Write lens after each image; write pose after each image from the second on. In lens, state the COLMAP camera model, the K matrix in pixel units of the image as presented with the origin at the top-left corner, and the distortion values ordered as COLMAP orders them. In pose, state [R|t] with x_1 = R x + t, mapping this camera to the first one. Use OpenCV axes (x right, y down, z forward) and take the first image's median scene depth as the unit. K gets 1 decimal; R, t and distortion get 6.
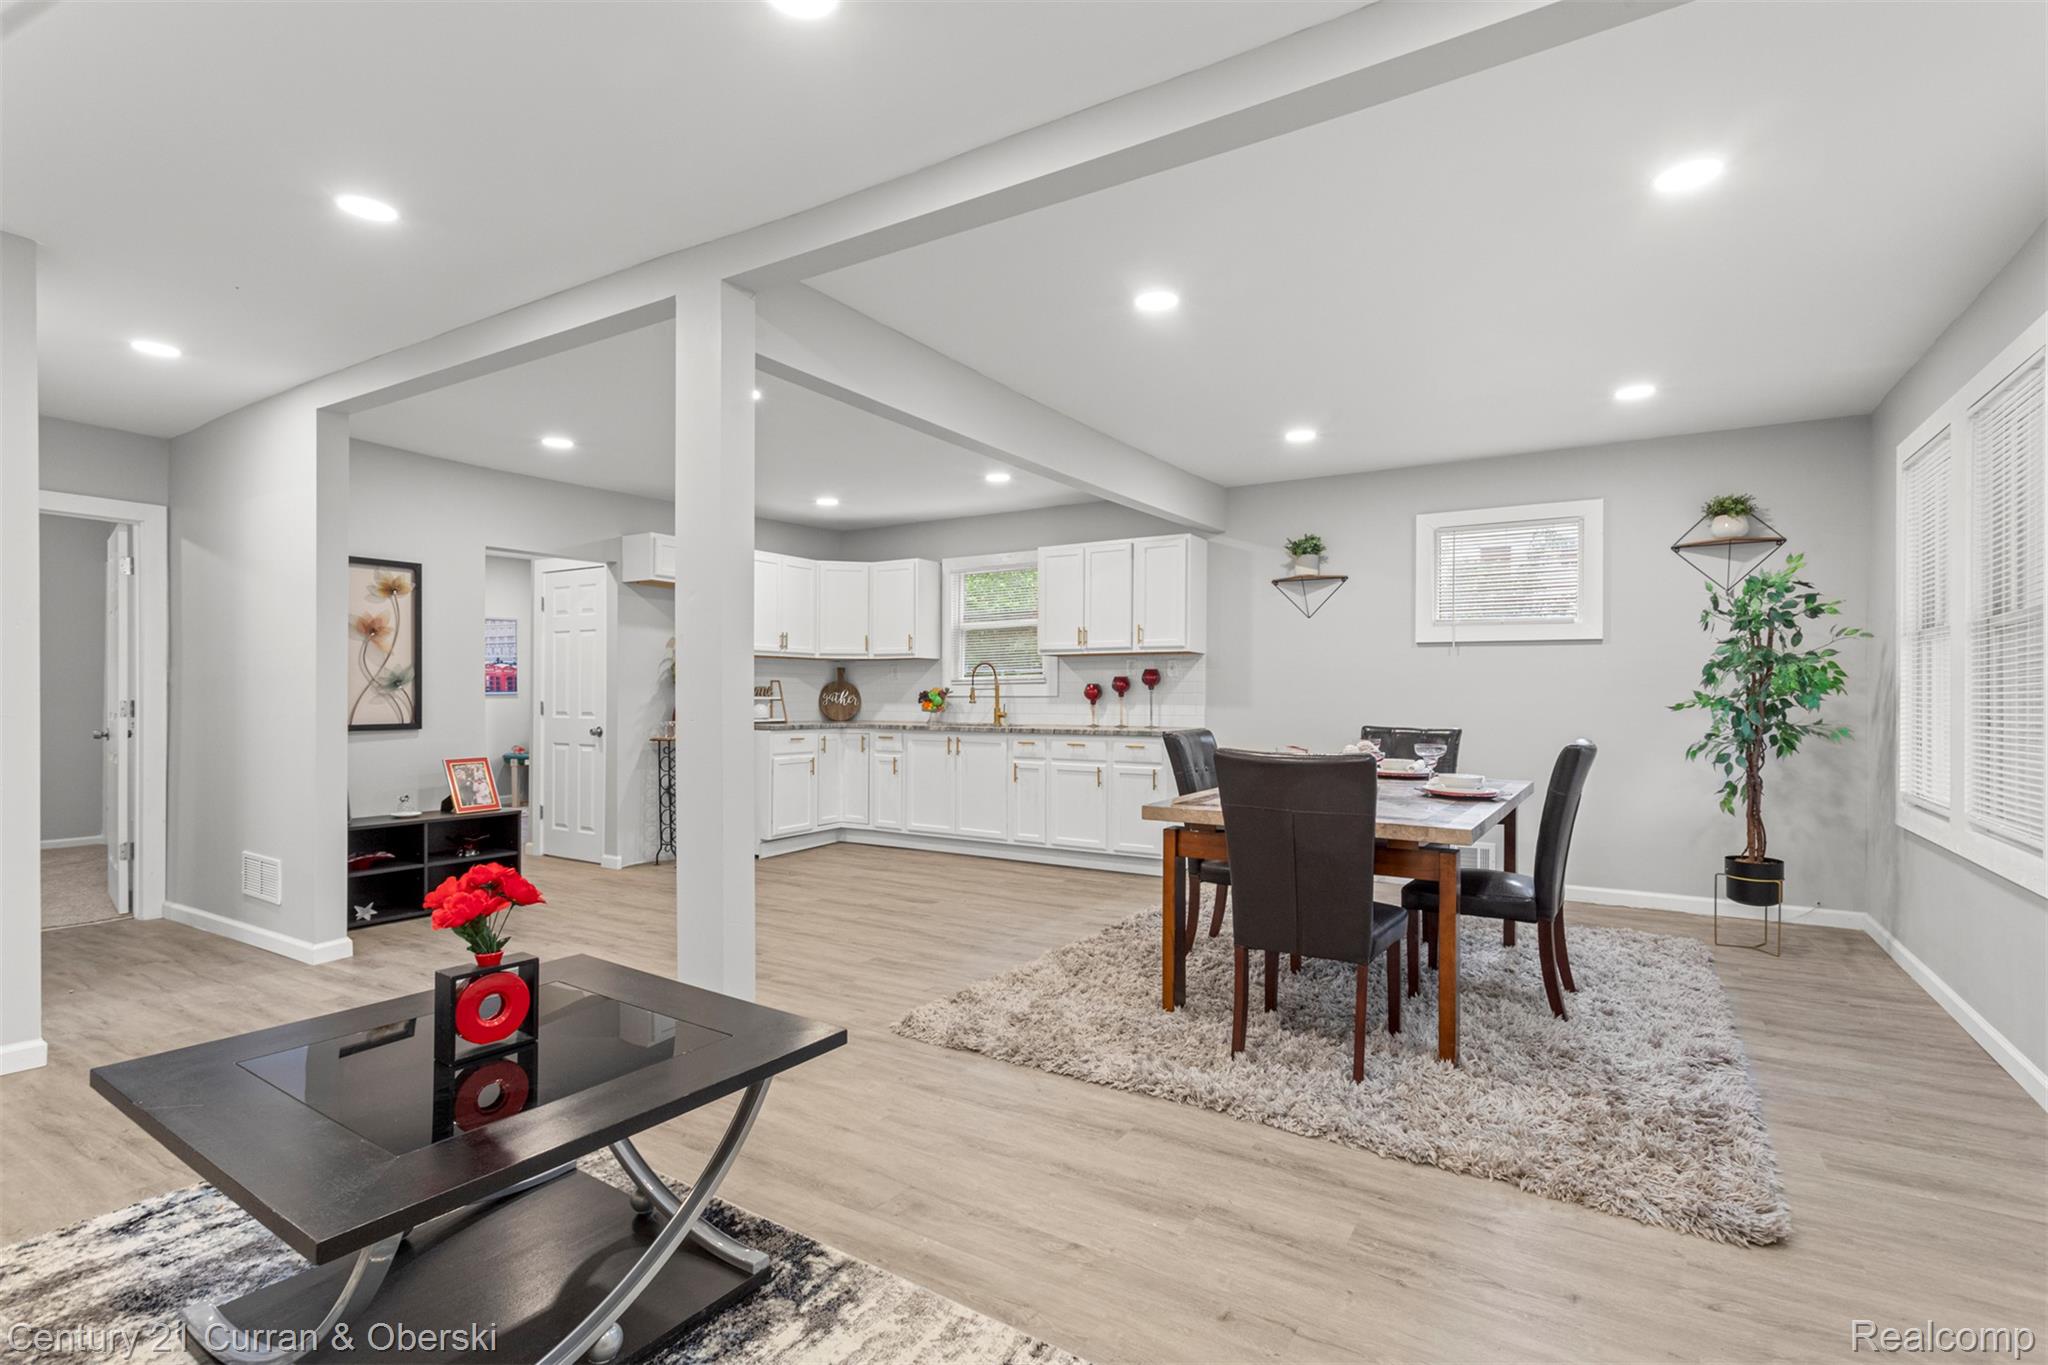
lens RADIAL K [[972.5, 0, 1024.9], [0, 972.5, 696.7], [0, 0, 1]] dist [-0.000303, 0.000202]
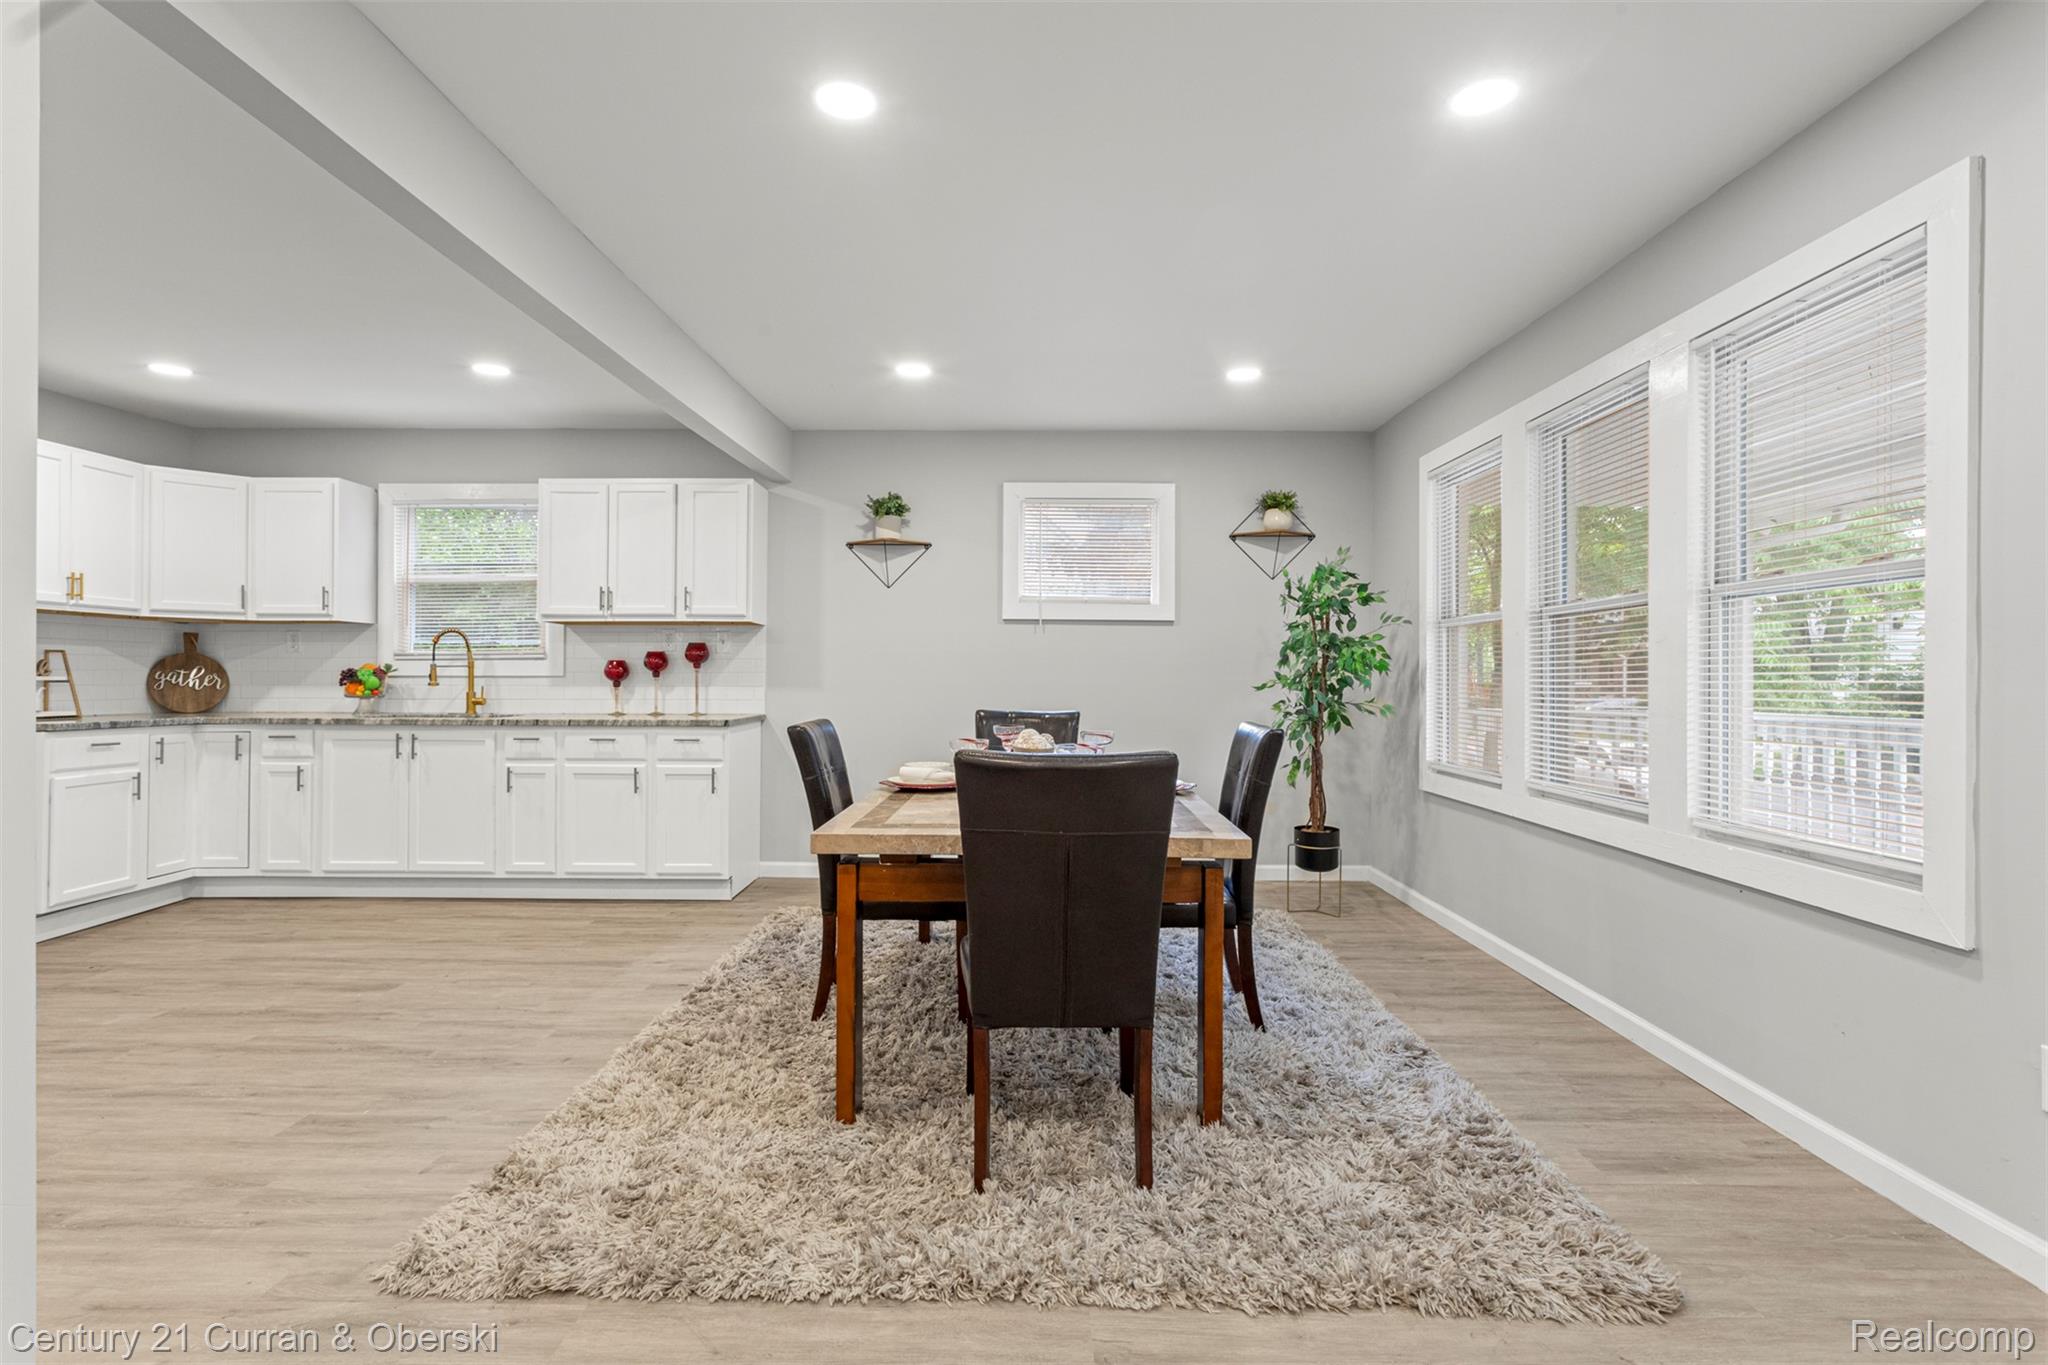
lens RADIAL K [[958.2, 0, 1018.3], [0, 958.2, 675.4], [0, 0, 1]] dist [0.000832, 0.000641]
pose [[0.854676, 0.001832, 0.519159, -0.066945], [-0.000650, 0.999997, -0.002458, 0.000691], [-0.519162, 0.001764, 0.854674, 0.215117]]
